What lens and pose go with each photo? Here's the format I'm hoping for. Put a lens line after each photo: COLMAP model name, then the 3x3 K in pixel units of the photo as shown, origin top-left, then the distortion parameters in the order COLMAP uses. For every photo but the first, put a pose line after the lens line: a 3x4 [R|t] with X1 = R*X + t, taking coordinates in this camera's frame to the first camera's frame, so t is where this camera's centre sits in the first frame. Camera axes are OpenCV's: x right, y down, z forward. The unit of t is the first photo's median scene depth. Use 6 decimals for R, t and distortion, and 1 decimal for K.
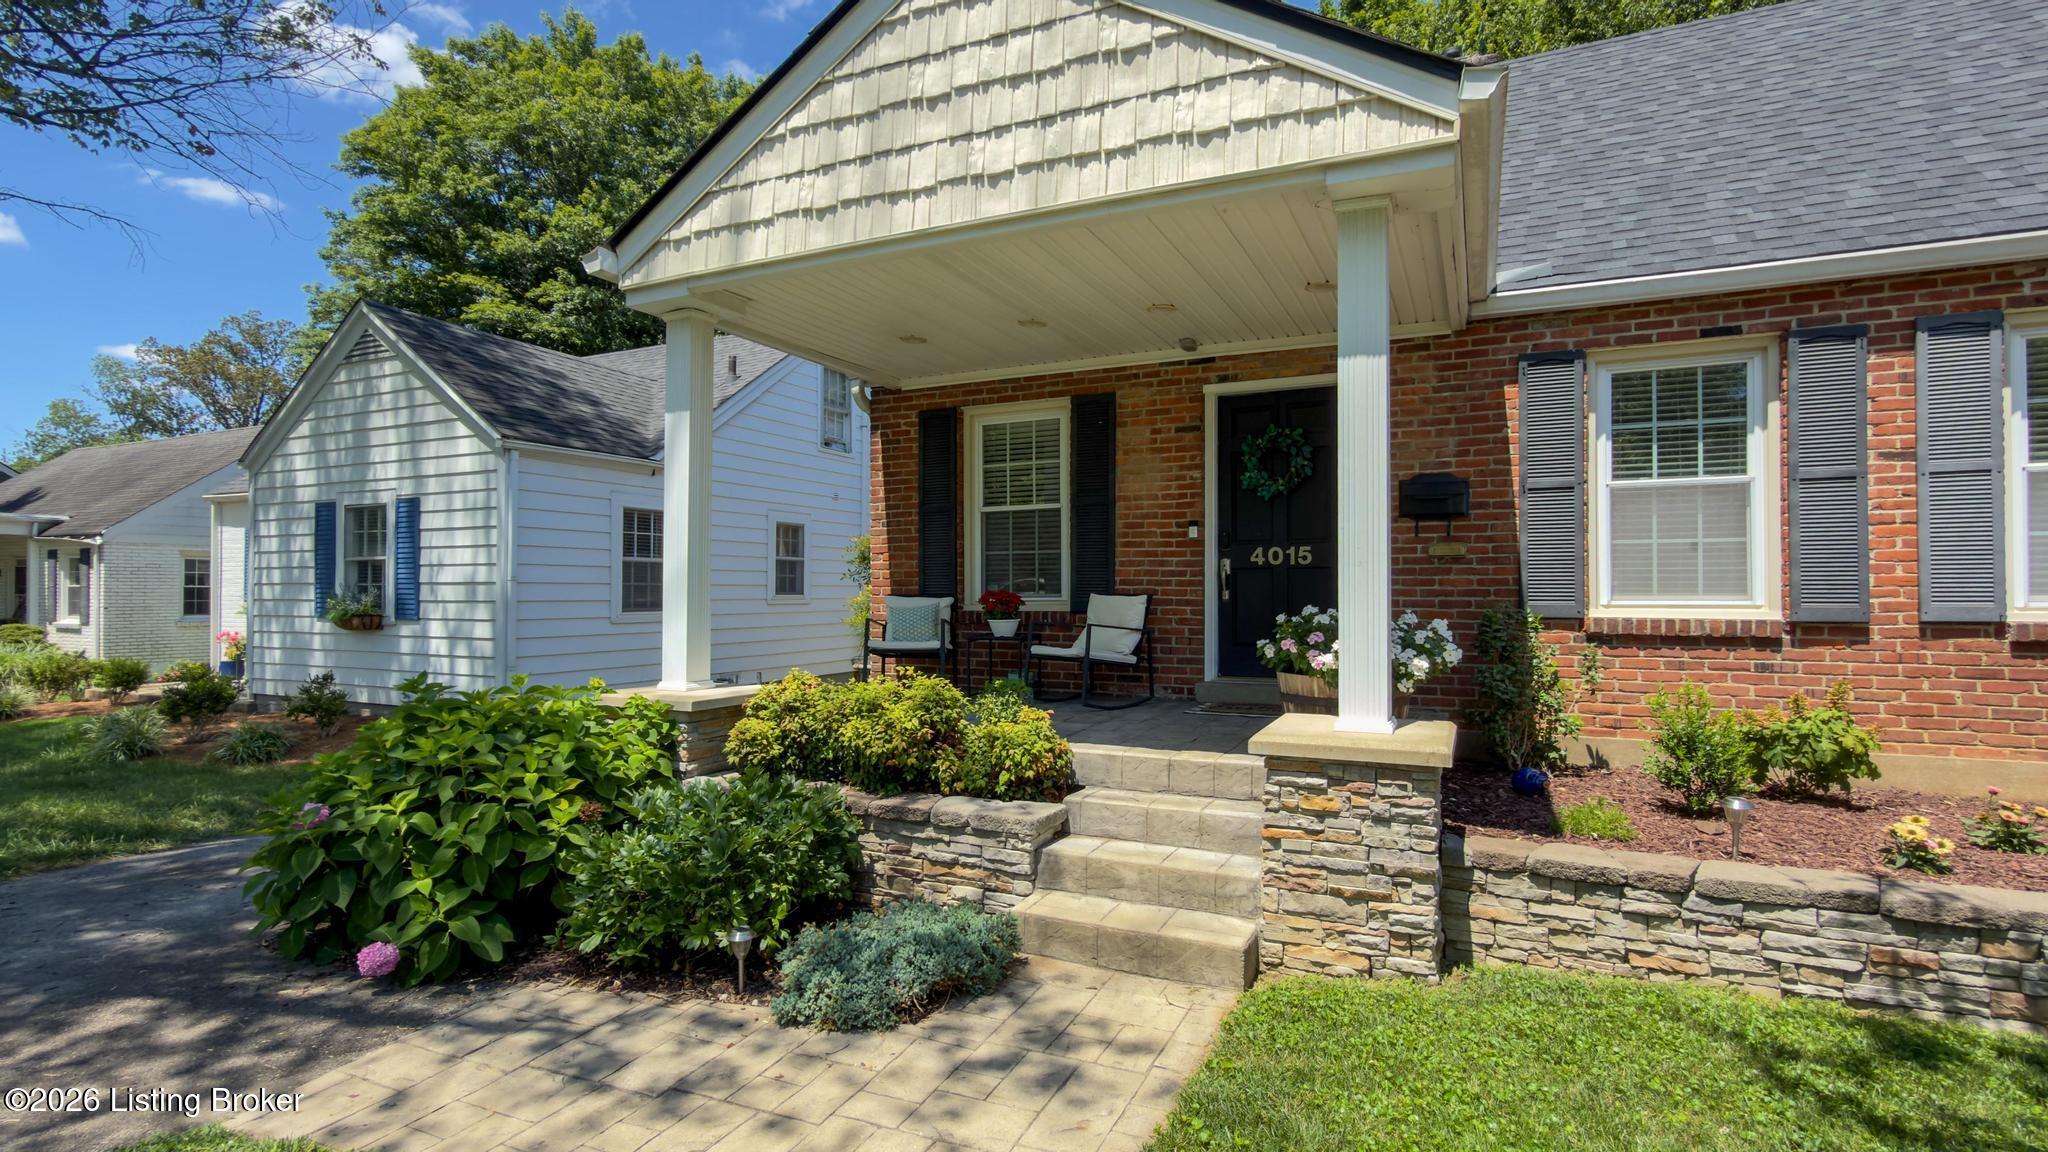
lens RADIAL K [[1035.4, 0, 932.1], [0, 1035.4, 581.5], [0, 0, 1]] dist [-0.002212, 0.000158]
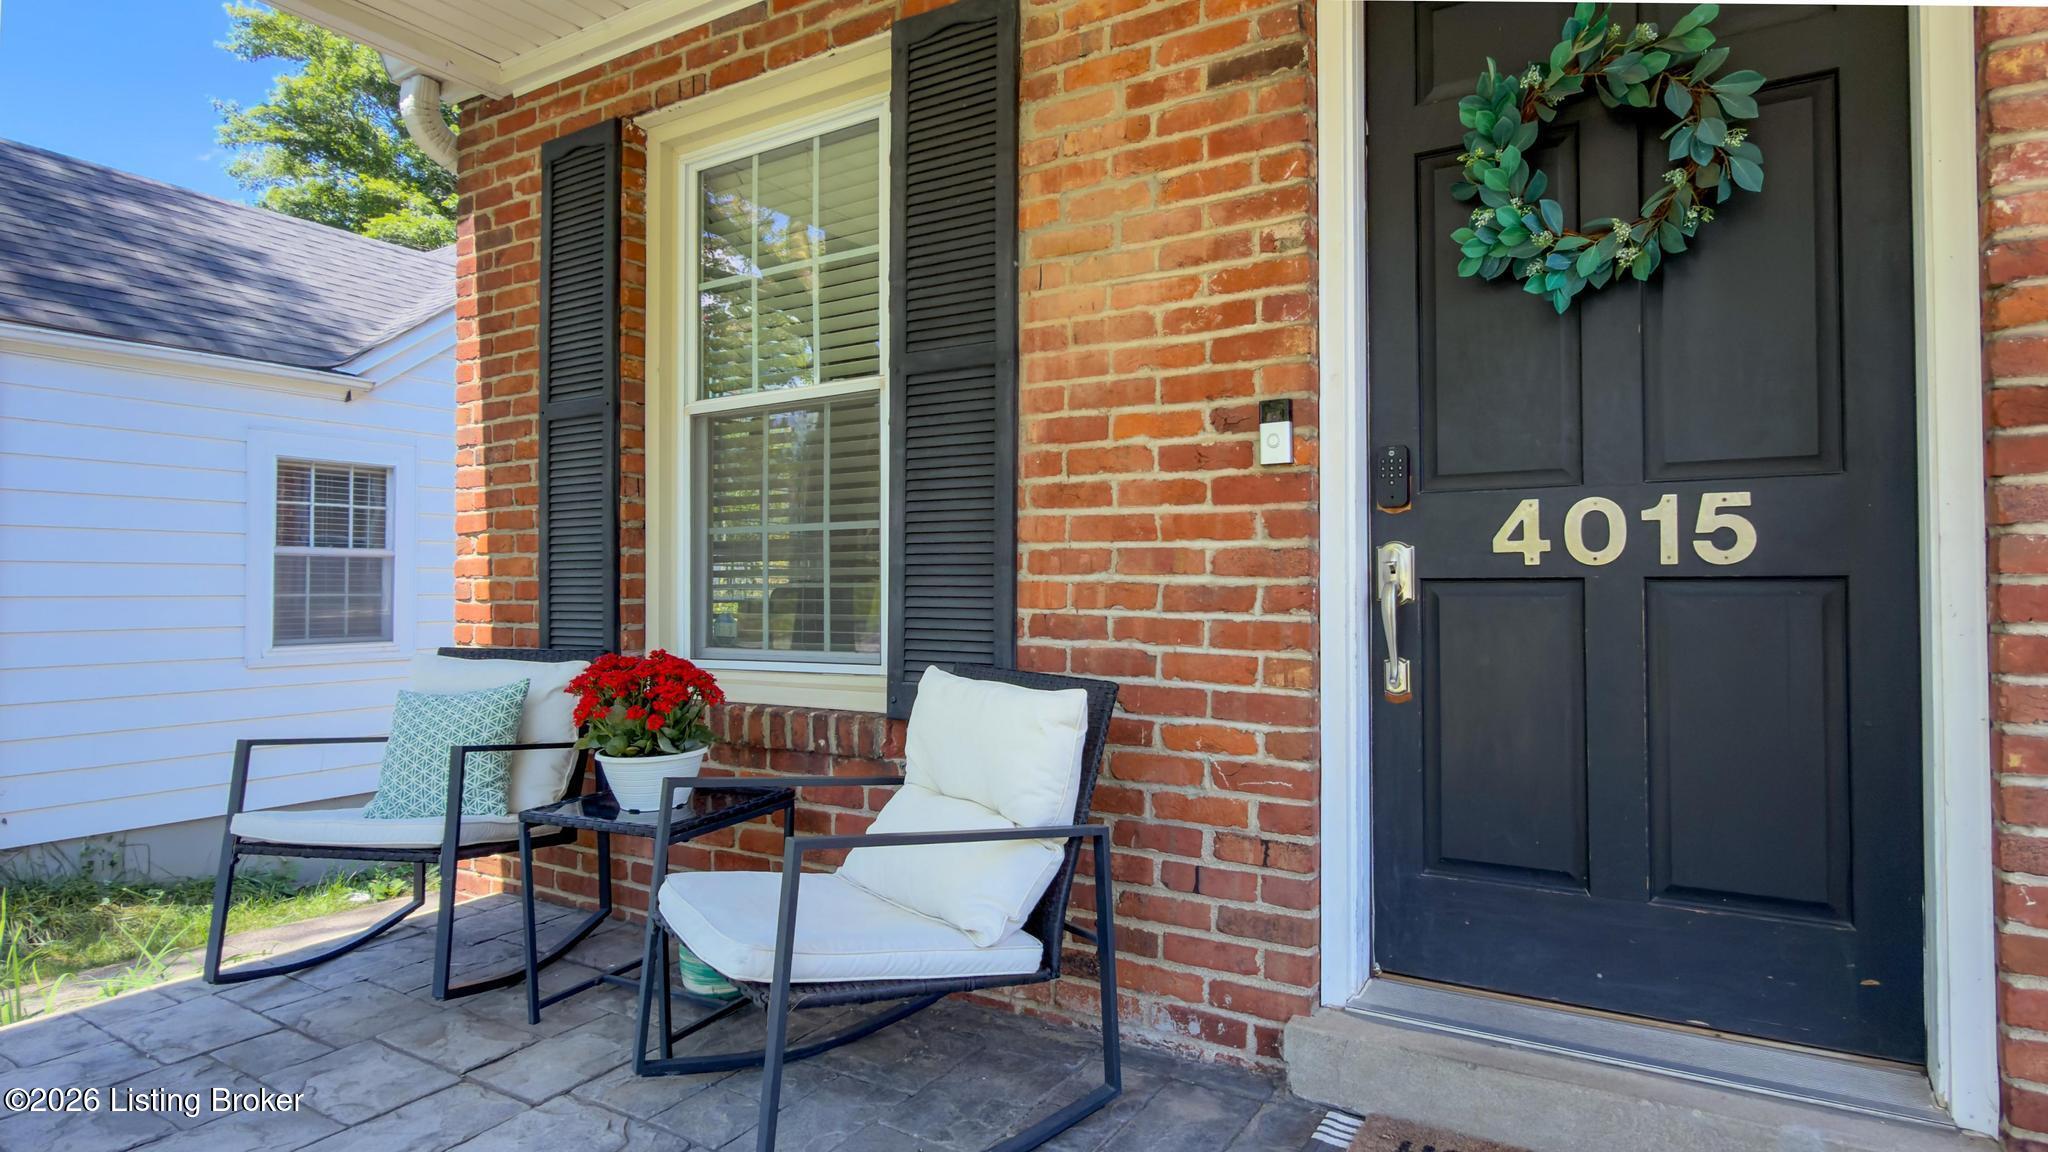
lens RADIAL K [[1029.8, 0, 1050.2], [0, 1029.8, 563.6], [0, 0, 1]] dist [-0.001424, -0.000120]
pose [[0.999684, -0.005358, -0.024558, 0.264164], [0.005308, 0.999984, -0.002099, -0.022068], [0.024569, 0.001968, 0.999696, 0.966113]]
